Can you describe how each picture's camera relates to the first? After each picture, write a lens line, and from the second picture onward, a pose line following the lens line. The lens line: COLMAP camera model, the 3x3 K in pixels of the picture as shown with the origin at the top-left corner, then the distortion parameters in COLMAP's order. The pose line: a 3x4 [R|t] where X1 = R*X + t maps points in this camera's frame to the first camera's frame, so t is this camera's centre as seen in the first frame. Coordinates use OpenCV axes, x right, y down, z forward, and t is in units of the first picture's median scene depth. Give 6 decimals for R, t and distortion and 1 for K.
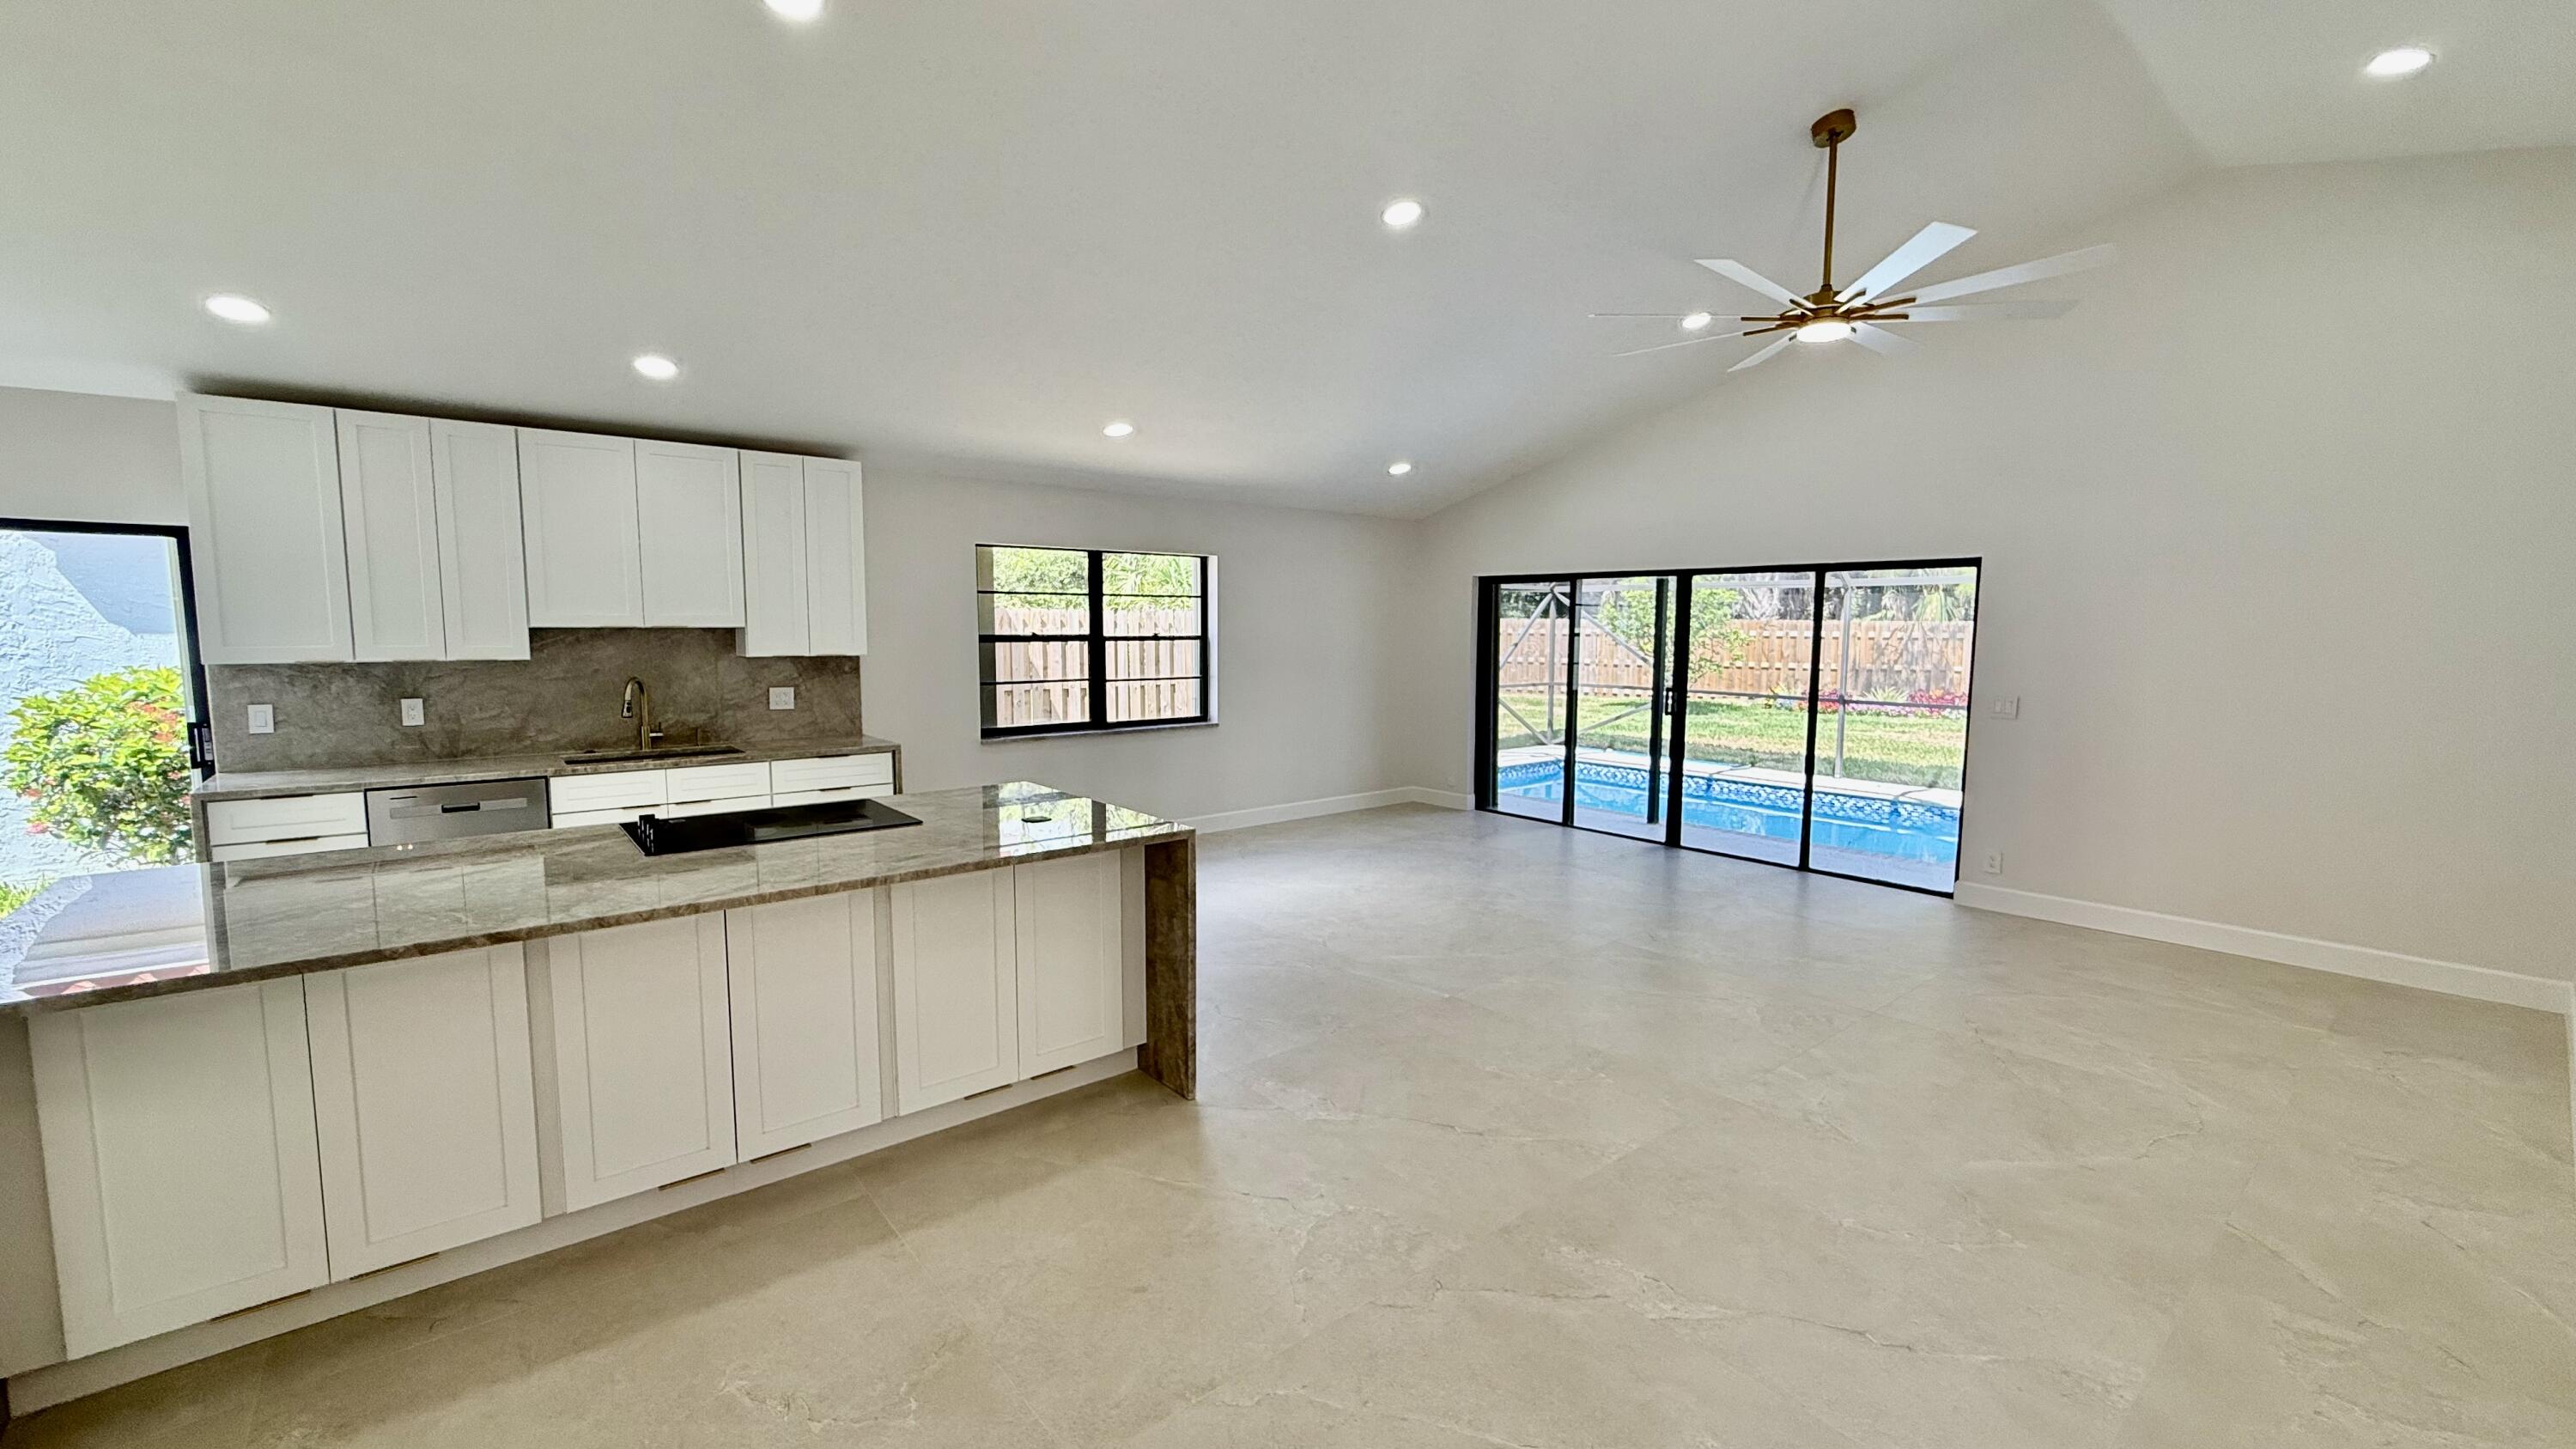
lens RADIAL K [[1026.7, 0, 1284.0], [0, 1026.7, 724.5], [0, 0, 1]] dist [0.000015, 0.000210]
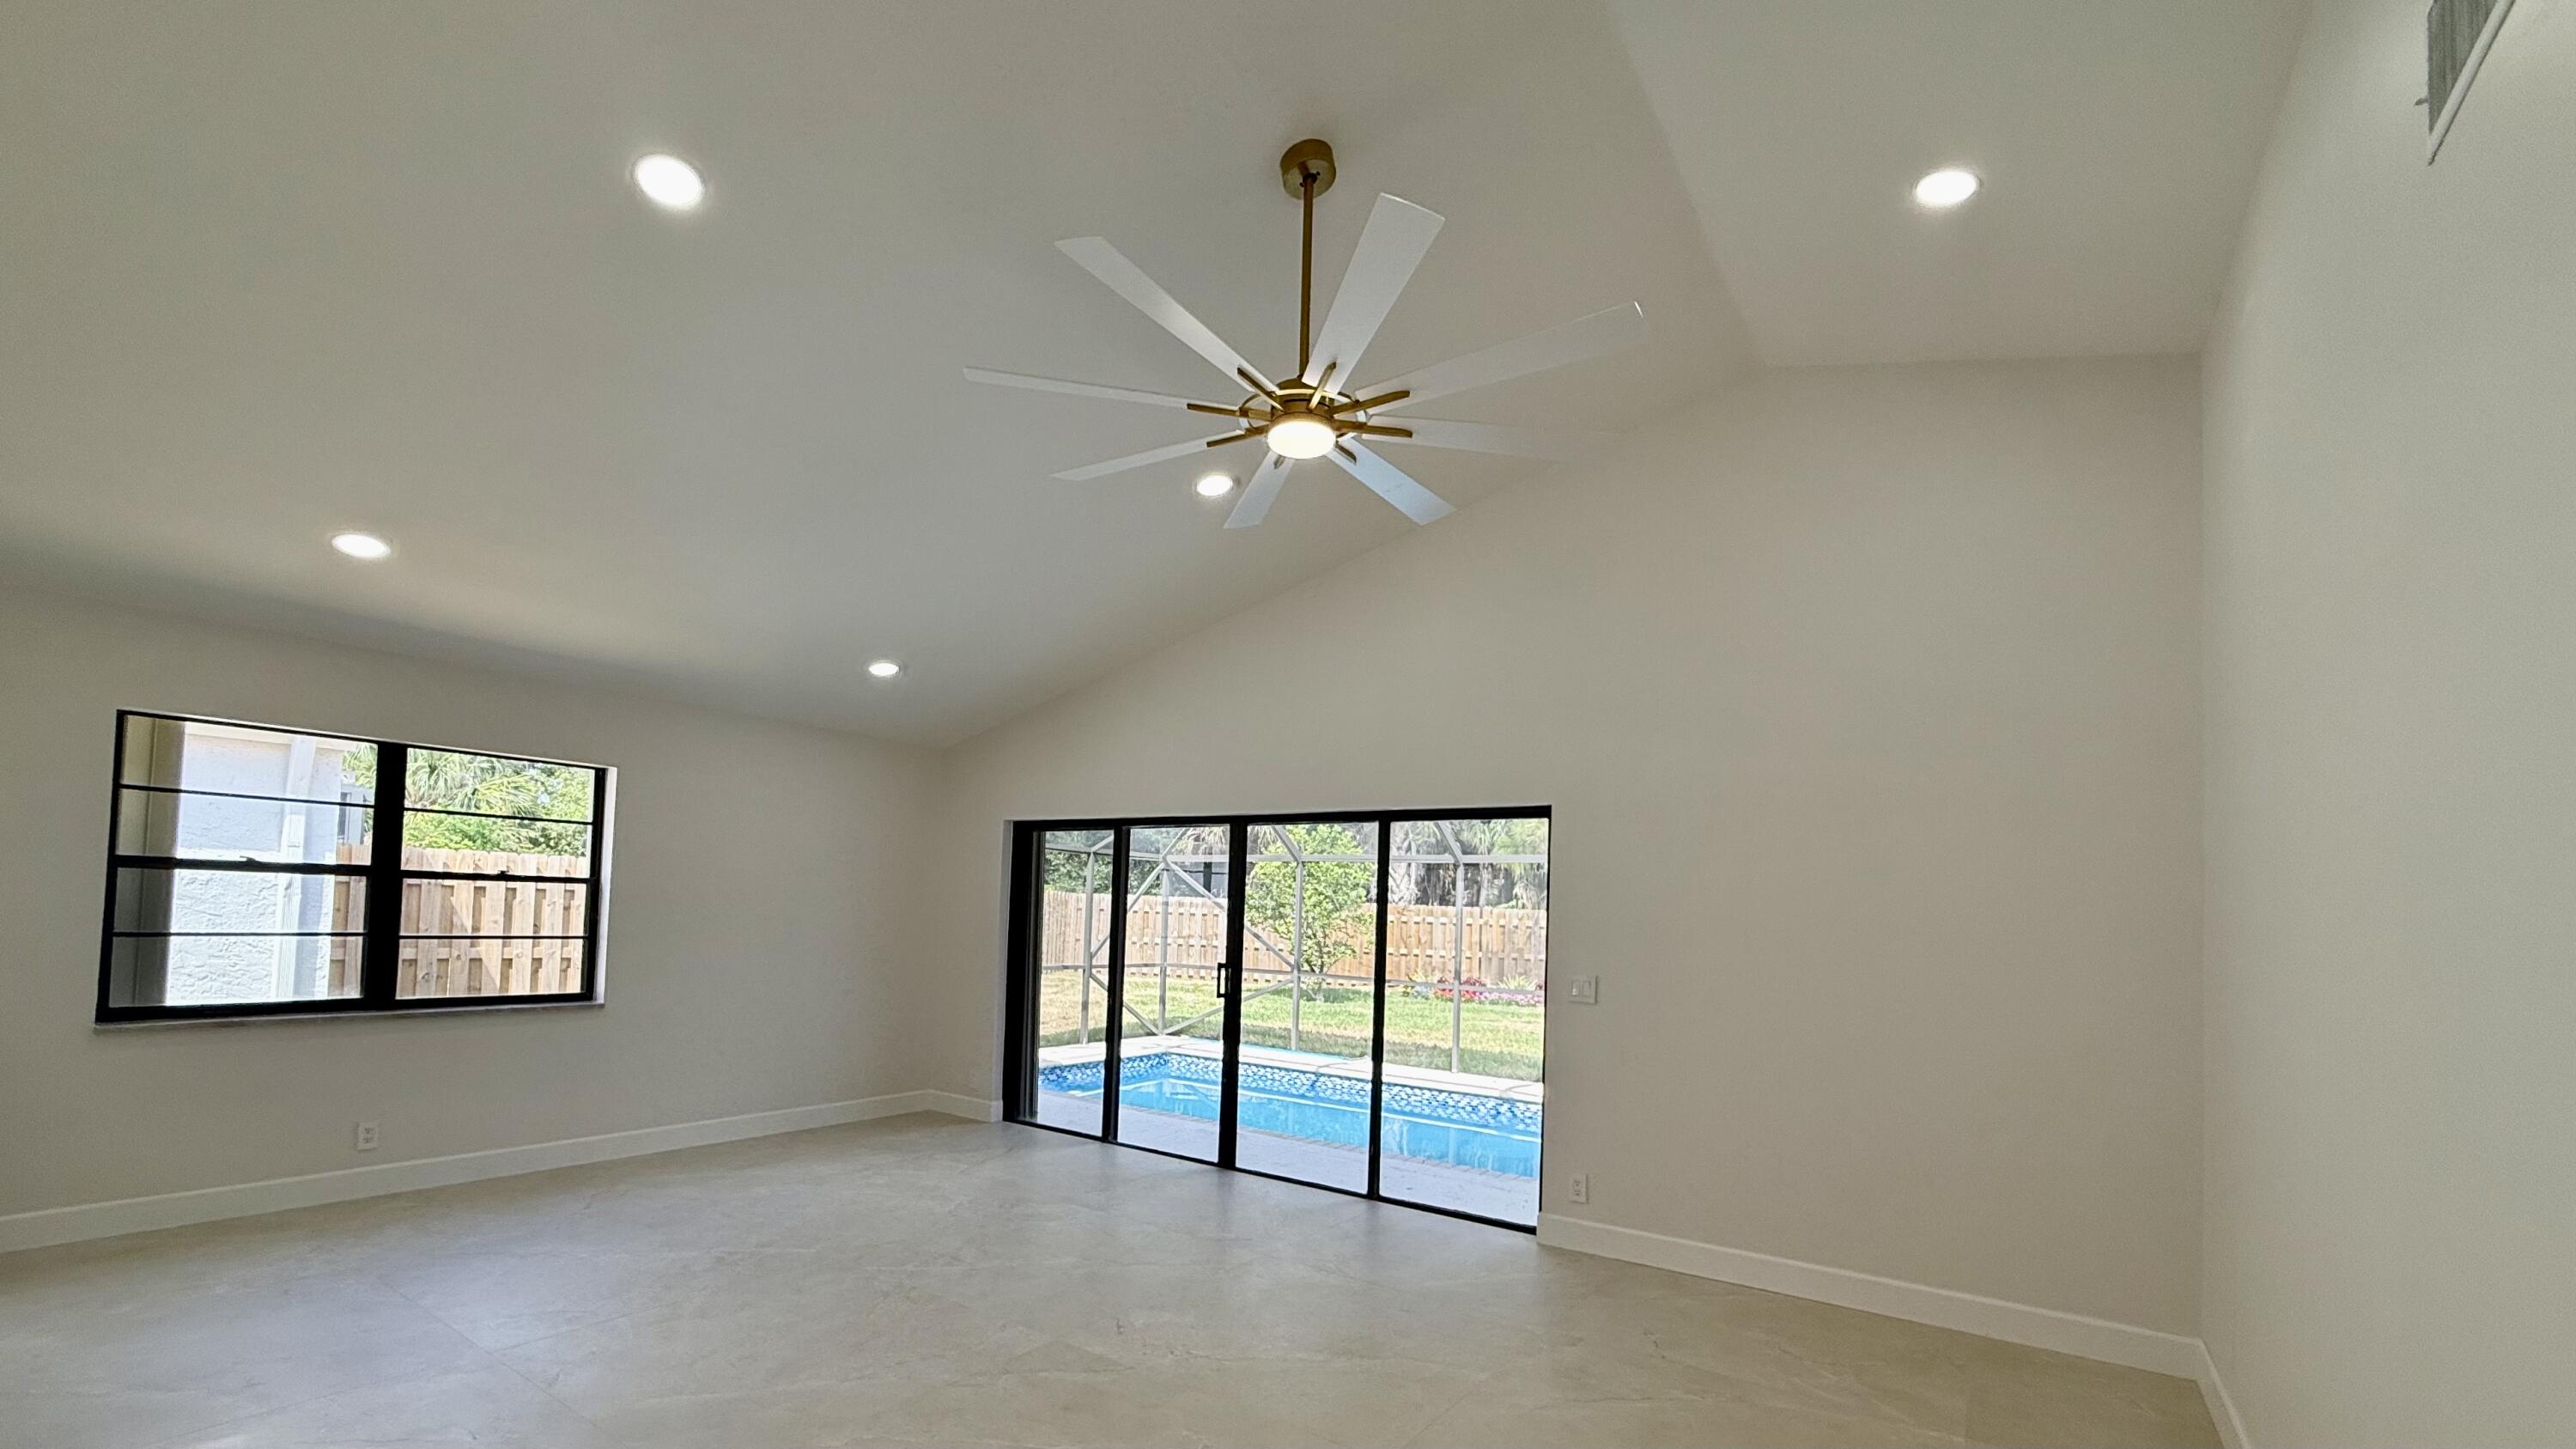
lens RADIAL K [[1072.7, 0, 1223.8], [0, 1072.7, 874.0], [0, 0, 1]] dist [-0.002150, -0.000114]
pose [[0.969437, 0.037841, 0.242403, 0.215831], [-0.006455, 0.991625, -0.128985, 0.003523], [-0.245254, 0.123478, 0.961563, 0.243032]]
